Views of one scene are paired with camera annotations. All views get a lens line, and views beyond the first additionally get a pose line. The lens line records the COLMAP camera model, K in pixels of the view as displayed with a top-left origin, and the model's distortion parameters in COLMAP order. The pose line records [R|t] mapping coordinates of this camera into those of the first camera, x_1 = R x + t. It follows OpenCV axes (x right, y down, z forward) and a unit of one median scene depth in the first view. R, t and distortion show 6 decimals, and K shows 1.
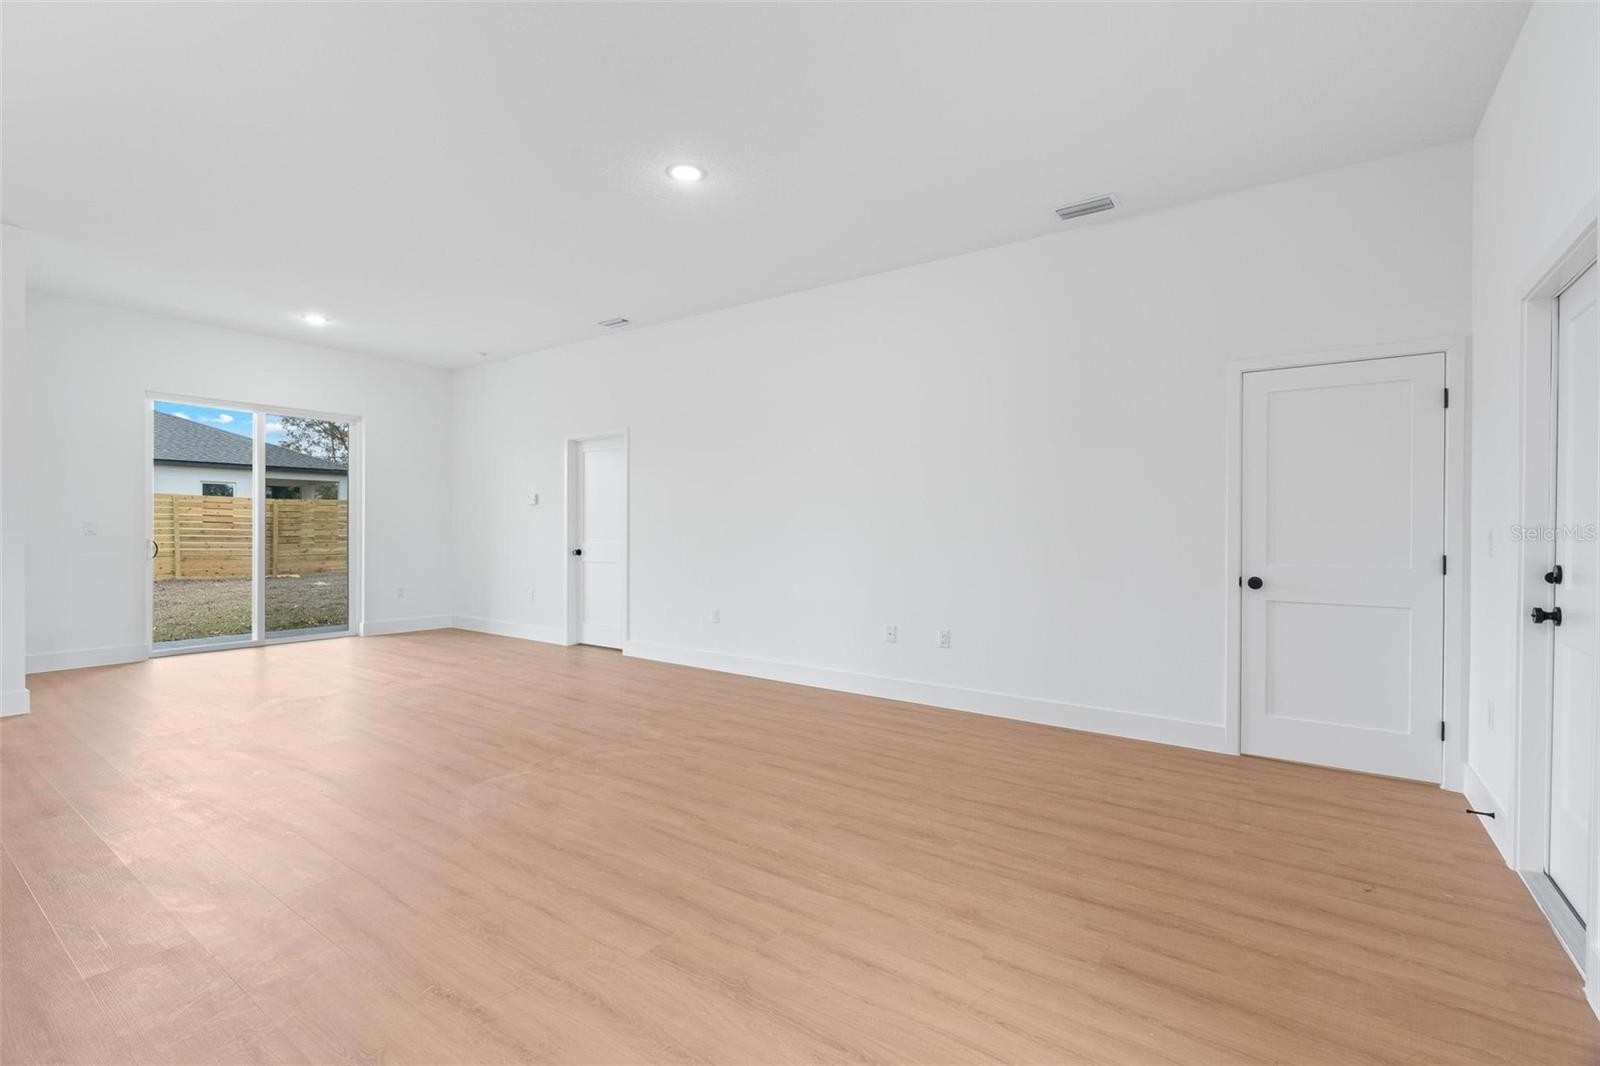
lens RADIAL K [[713.7, 0, 802.5], [0, 713.7, 530.2], [0, 0, 1]] dist [-0.009605, 0.003232]
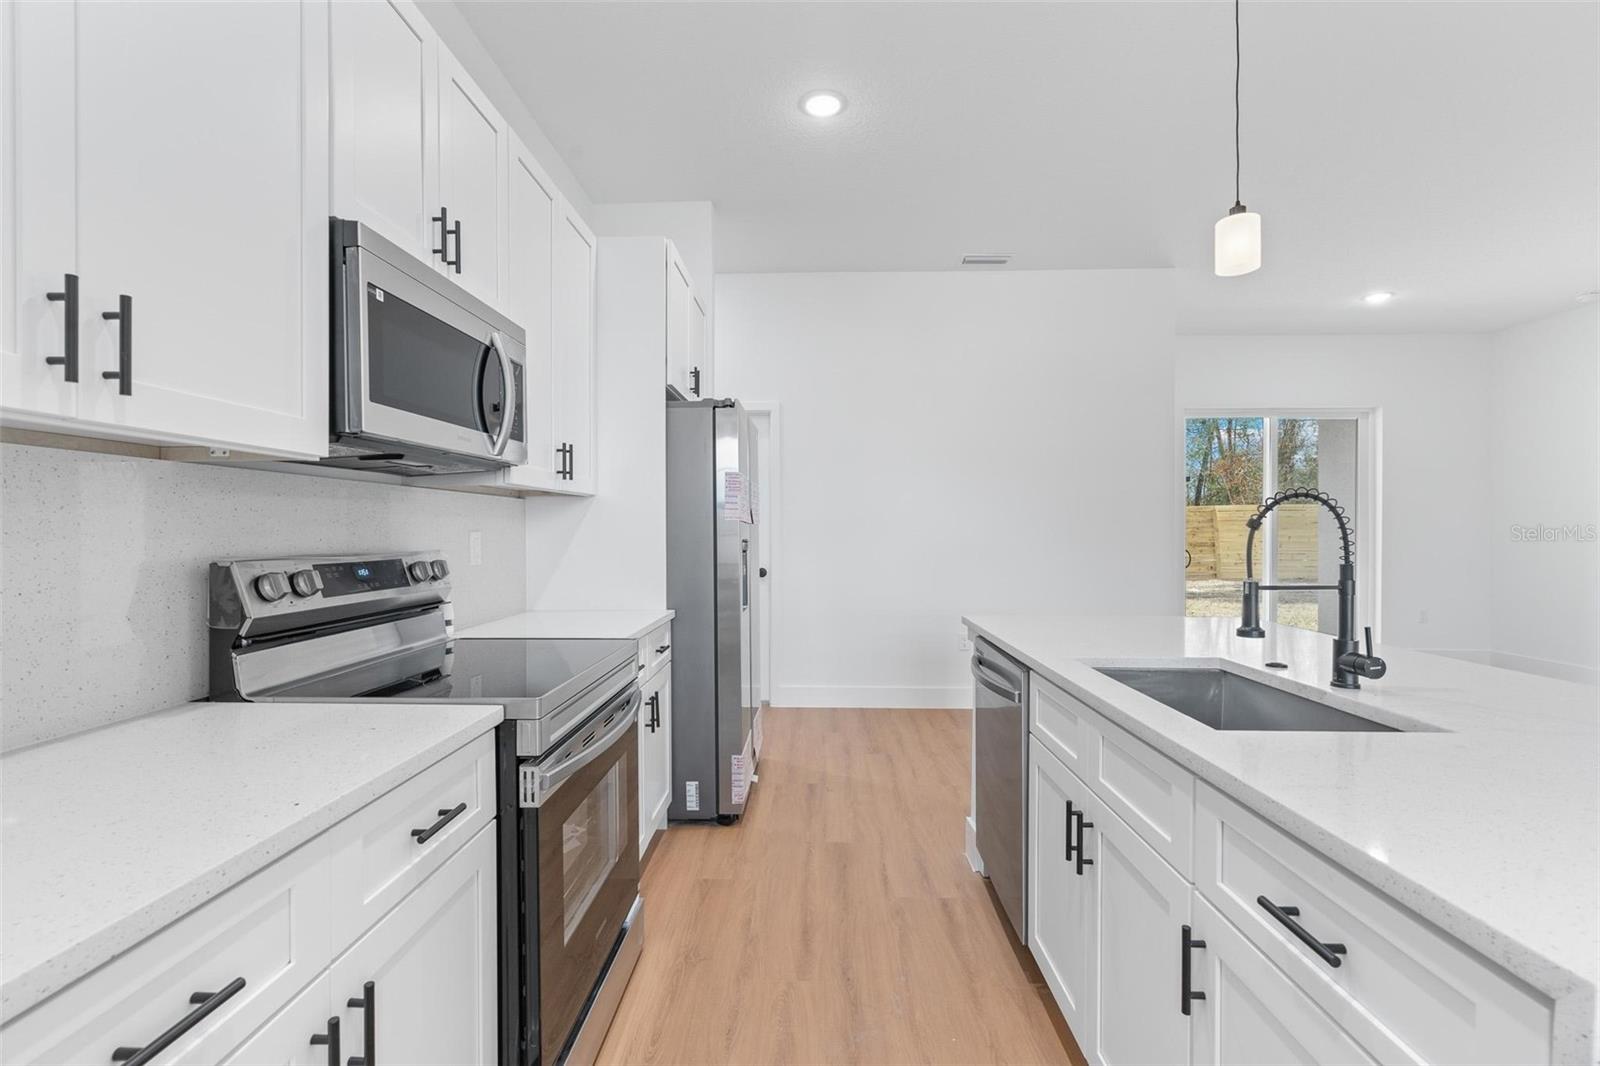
lens RADIAL K [[713.7, 0, 789.3], [0, 713.7, 537.3], [0, 0, 1]] dist [-0.009605, 0.003232]
pose [[0.541682, 0.001771, -0.840582, -0.573735], [0.001028, 0.999996, 0.002769, -0.014274], [0.840583, -0.002364, 0.541678, -0.113406]]
